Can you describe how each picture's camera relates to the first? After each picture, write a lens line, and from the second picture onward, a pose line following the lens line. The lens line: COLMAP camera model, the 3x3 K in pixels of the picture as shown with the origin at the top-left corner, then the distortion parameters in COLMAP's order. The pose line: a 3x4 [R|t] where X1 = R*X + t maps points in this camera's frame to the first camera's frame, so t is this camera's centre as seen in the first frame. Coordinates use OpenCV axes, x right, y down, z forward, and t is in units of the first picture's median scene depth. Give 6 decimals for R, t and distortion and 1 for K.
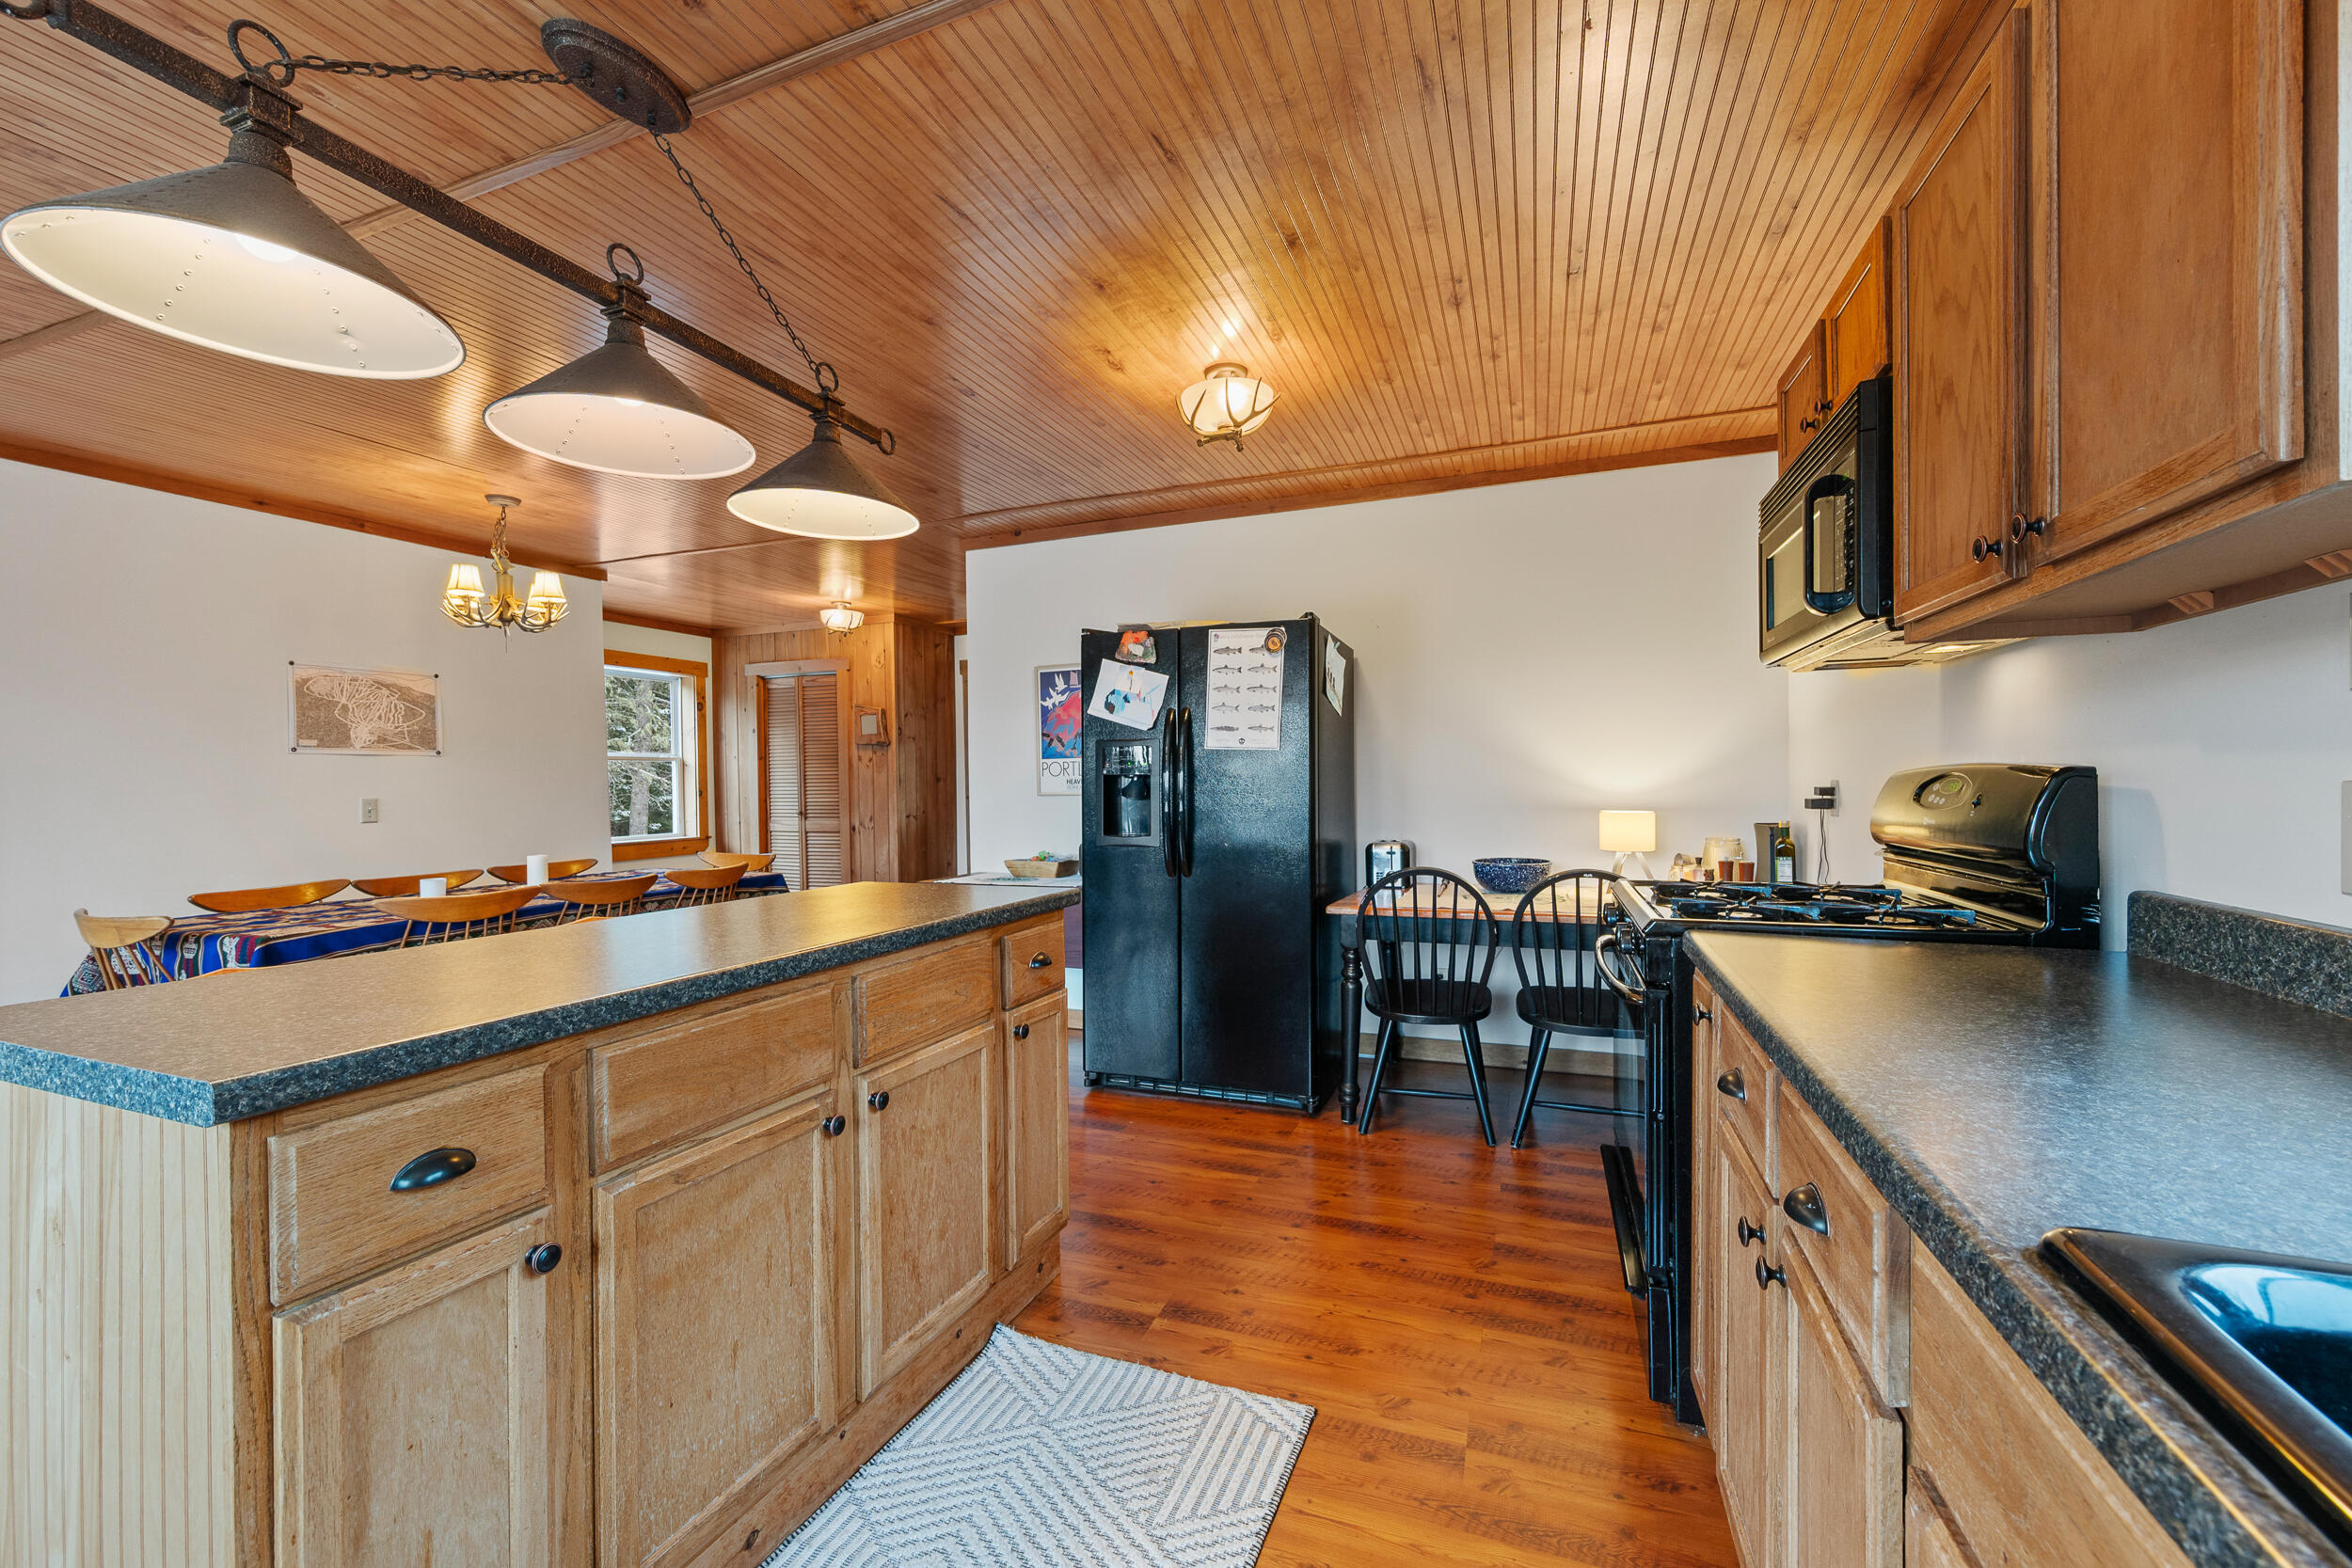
lens RADIAL K [[940.2, 0, 1192.0], [0, 940.2, 782.1], [0, 0, 1]] dist [-0.000436, -0.000004]
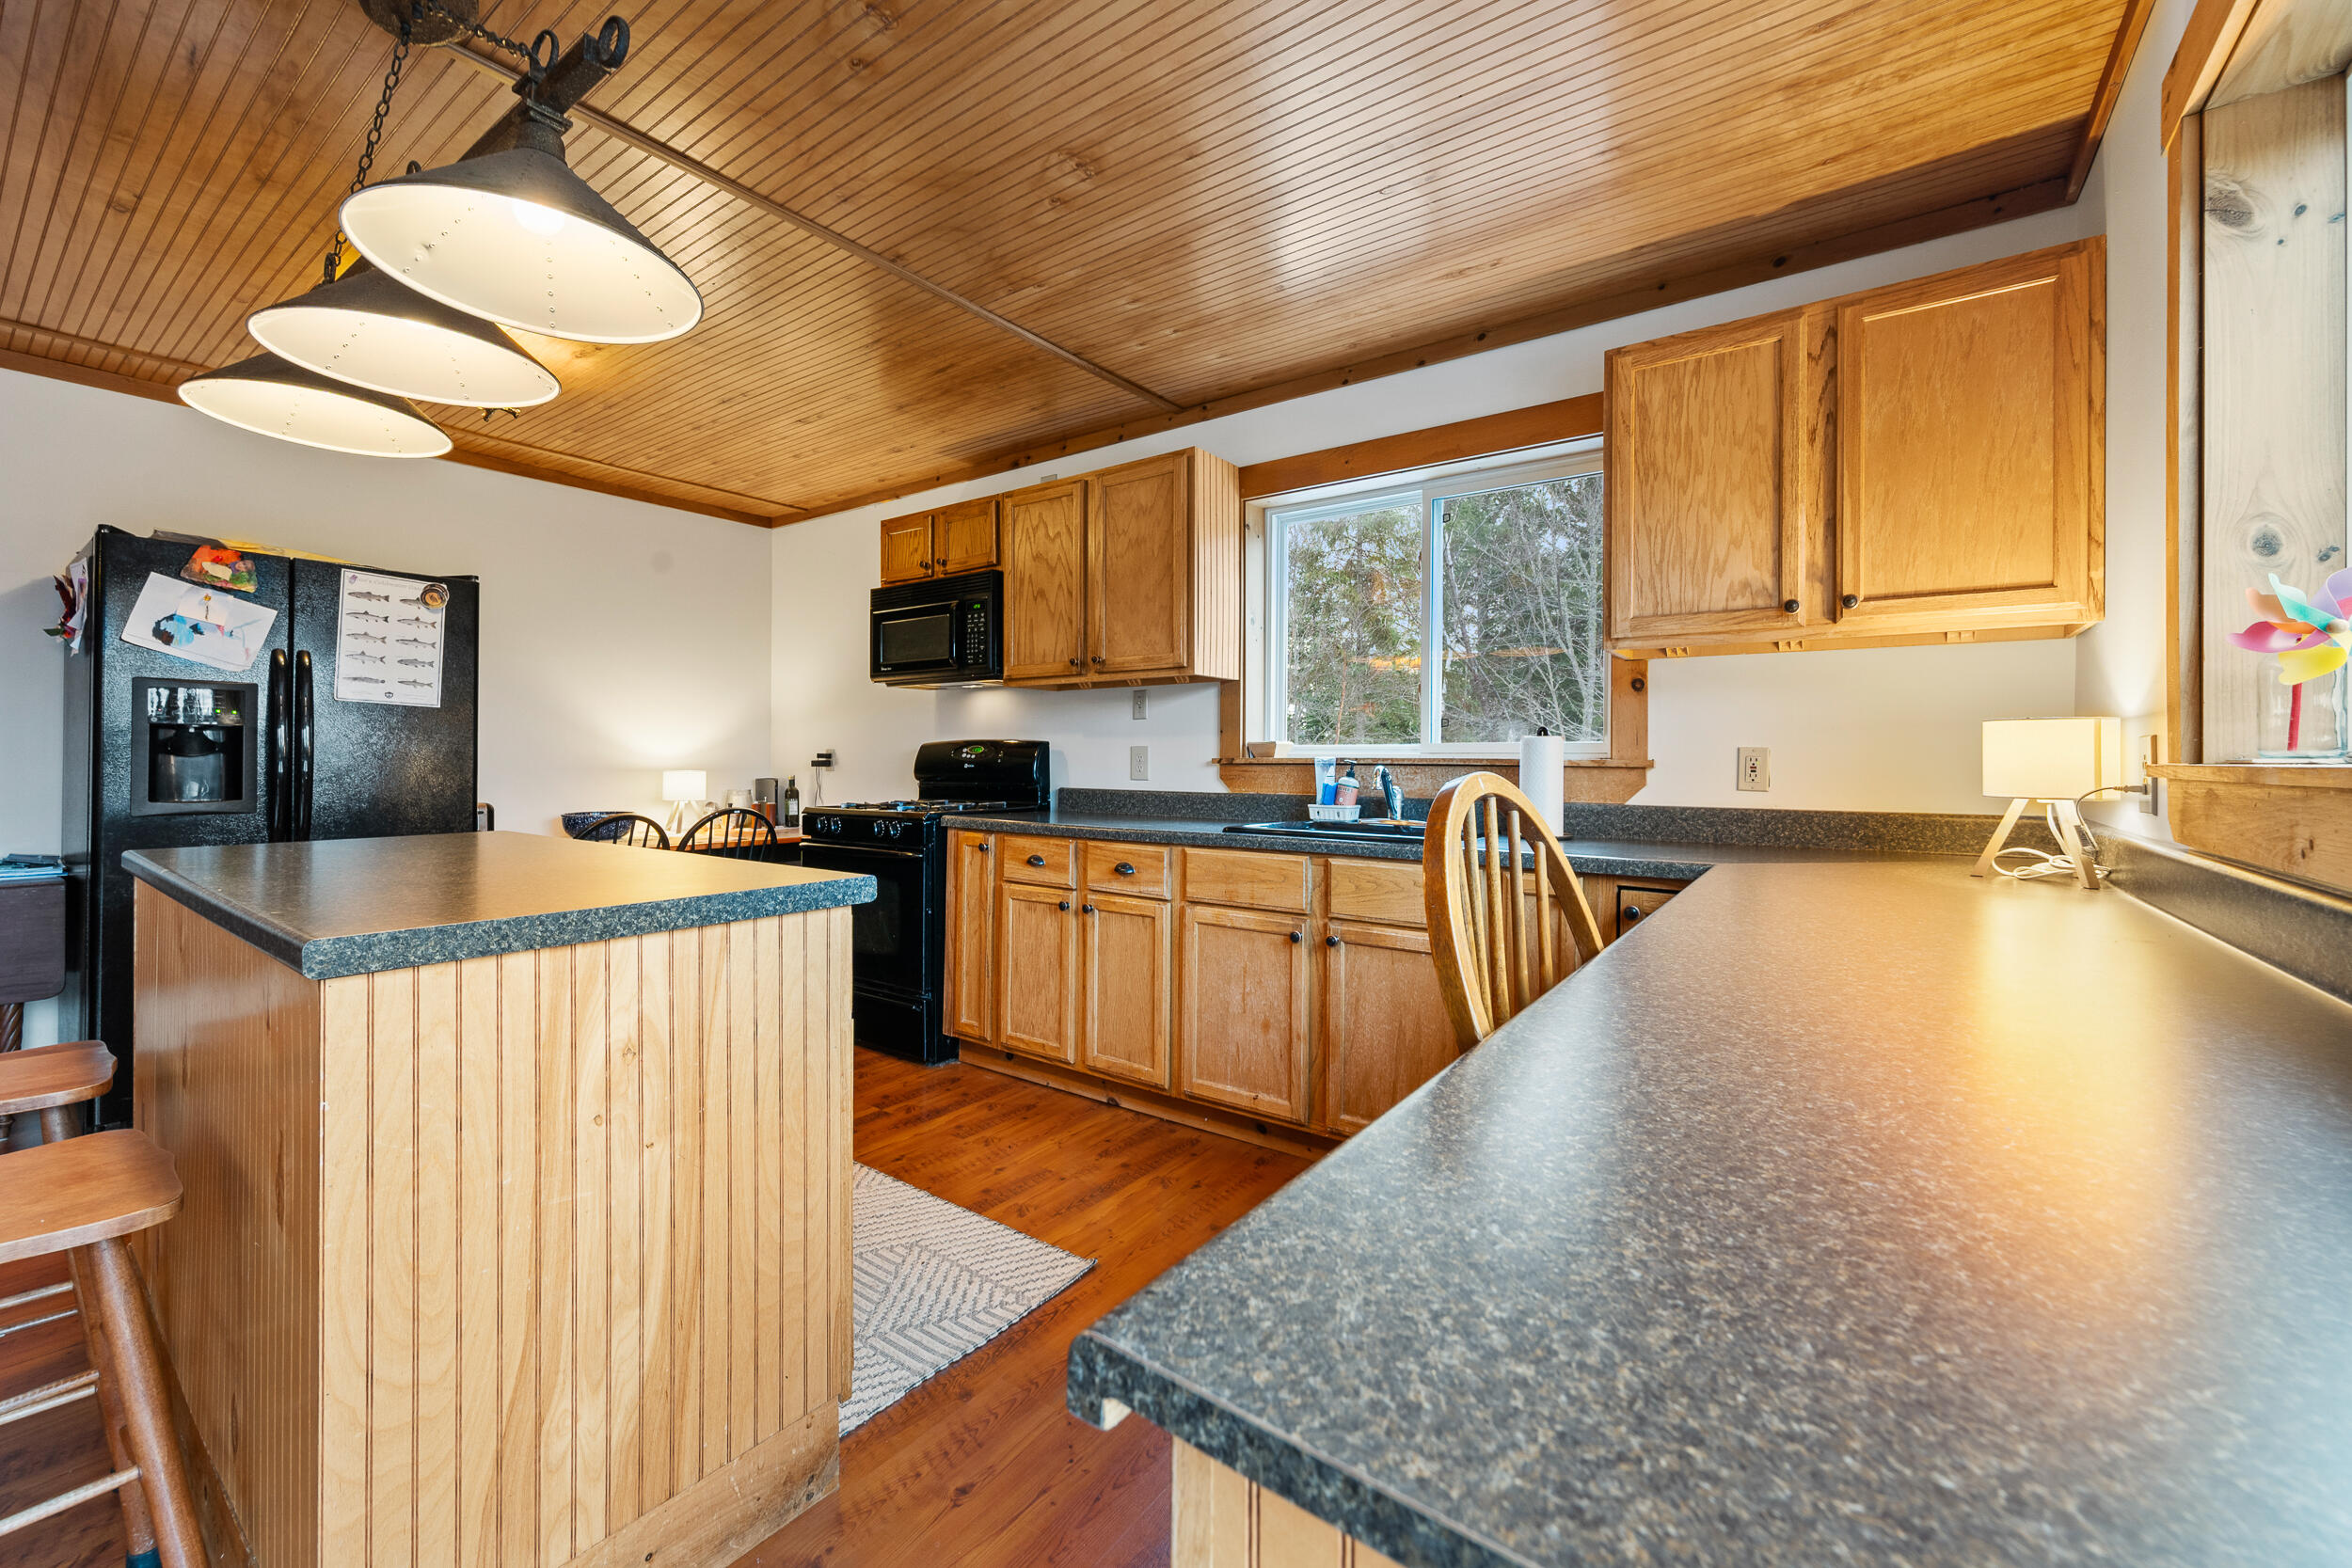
lens RADIAL K [[935.5, 0, 1184.7], [0, 935.5, 764.4], [0, 0, 1]] dist [-0.000410, 0.000340]
pose [[0.255489, 0.007921, 0.966780, -0.644945], [-0.007509, 0.999953, -0.006209, 0.026298], [-0.966783, -0.005674, 0.255536, -0.017134]]
